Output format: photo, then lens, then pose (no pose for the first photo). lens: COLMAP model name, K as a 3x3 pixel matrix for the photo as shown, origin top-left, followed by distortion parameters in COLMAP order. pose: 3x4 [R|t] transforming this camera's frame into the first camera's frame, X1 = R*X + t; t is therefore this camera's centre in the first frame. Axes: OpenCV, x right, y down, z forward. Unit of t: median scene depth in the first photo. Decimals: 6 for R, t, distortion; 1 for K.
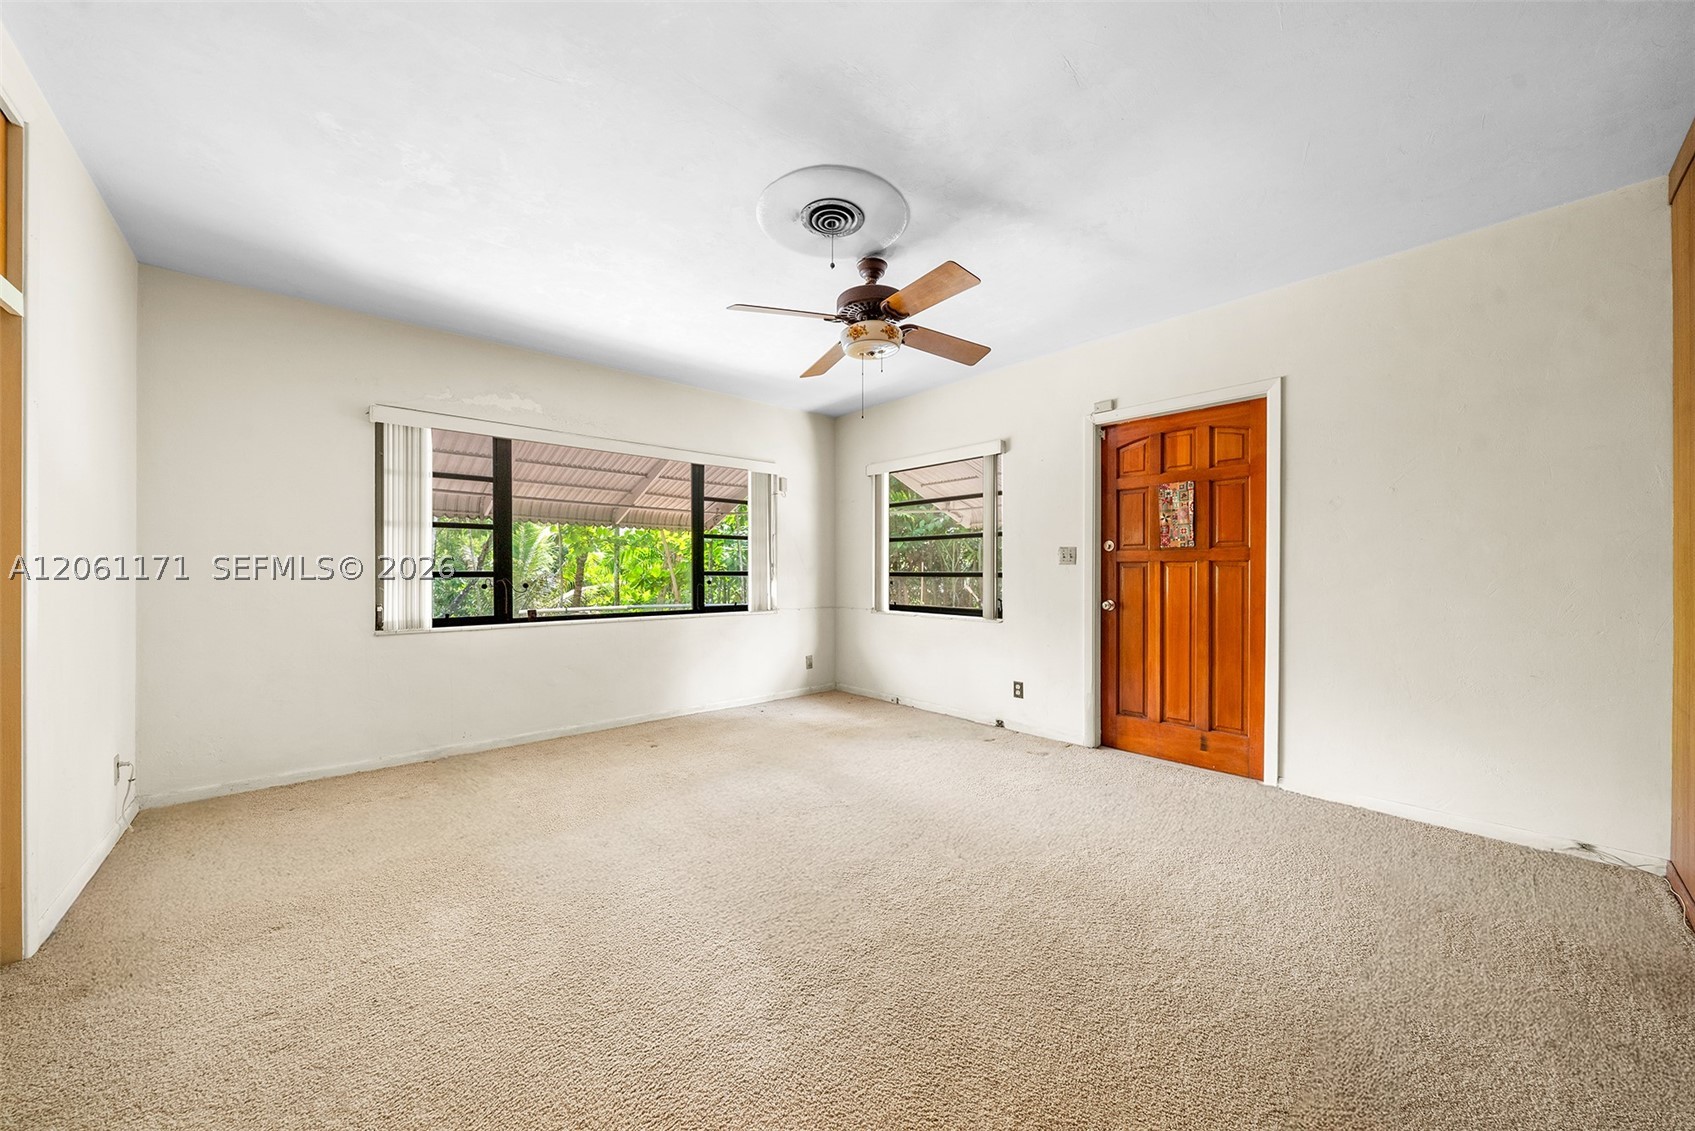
lens RADIAL K [[598.9, 0, 853.2], [0, 598.9, 569.8], [0, 0, 1]] dist [-0.005423, 0.000067]
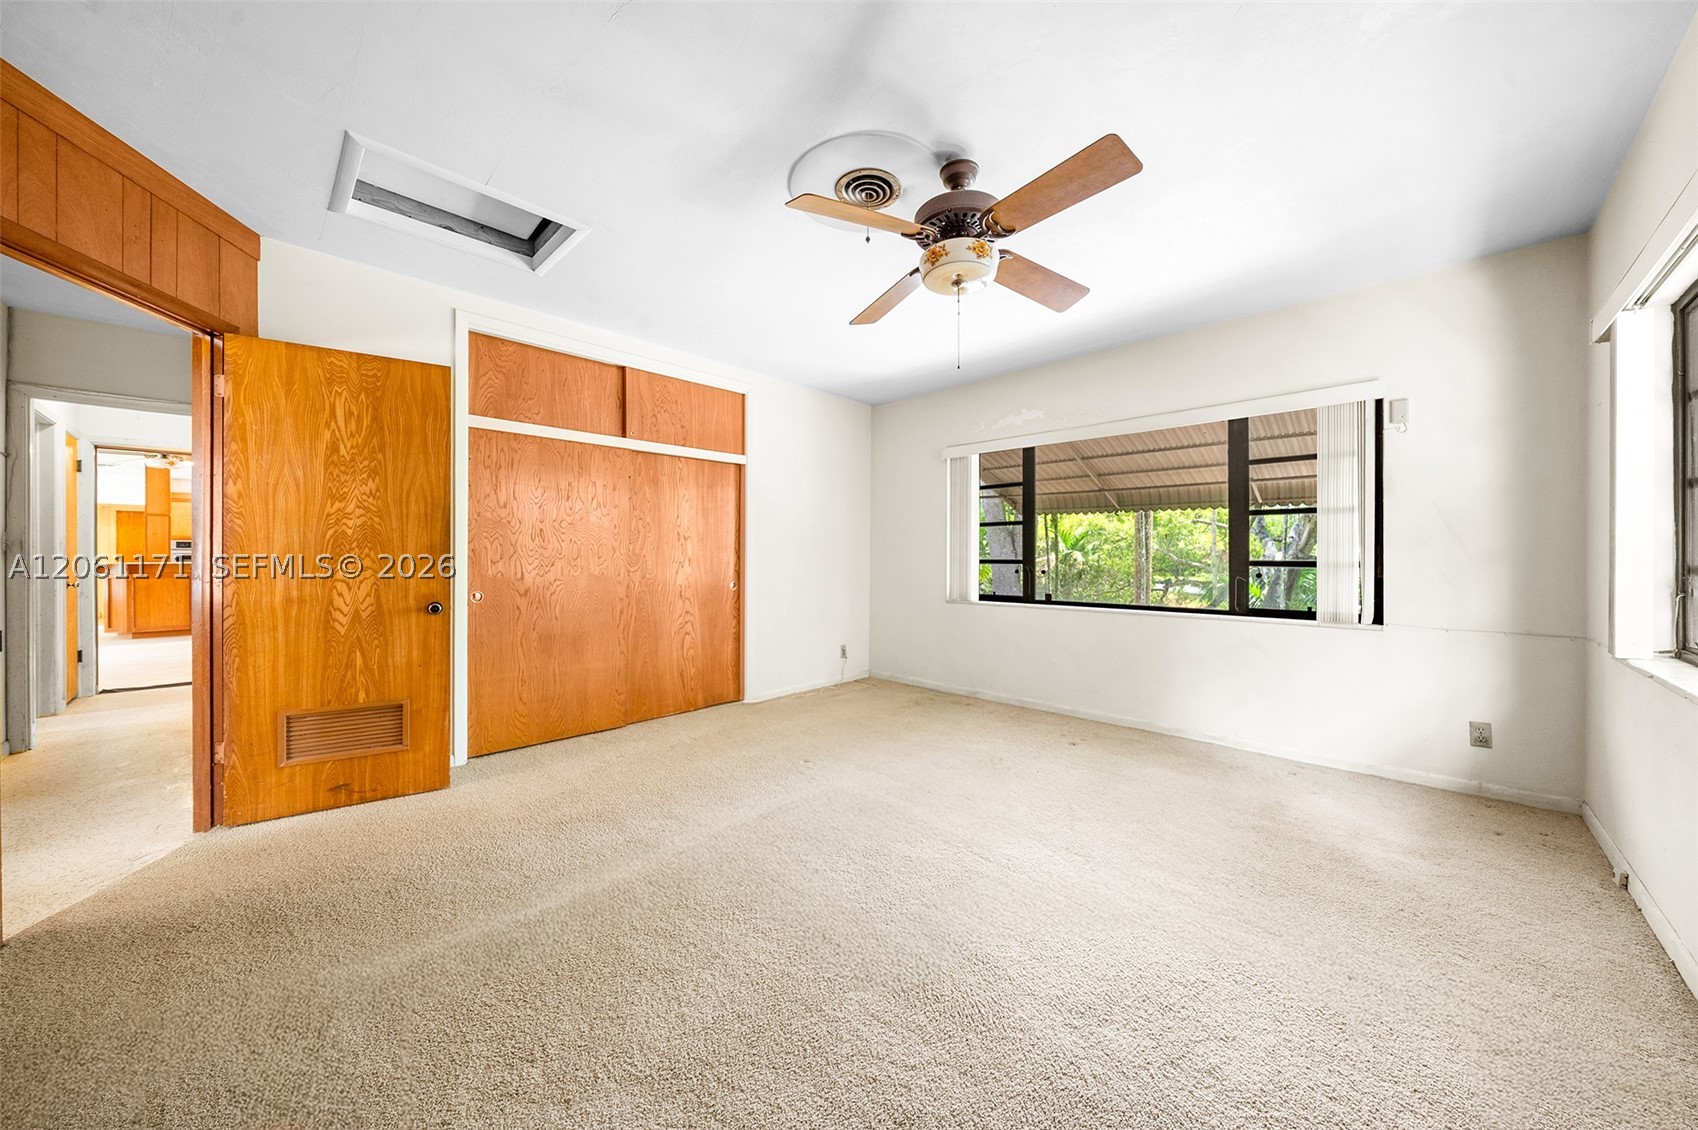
lens RADIAL K [[600.0, 0, 853.9], [0, 600.0, 559.6], [0, 0, 1]] dist [-0.005423, 0.000067]
pose [[0.047017, 0.004318, -0.998885, 0.564252], [0.001293, 0.999990, 0.004384, -0.002516], [0.998893, -0.001498, 0.047011, 0.573062]]
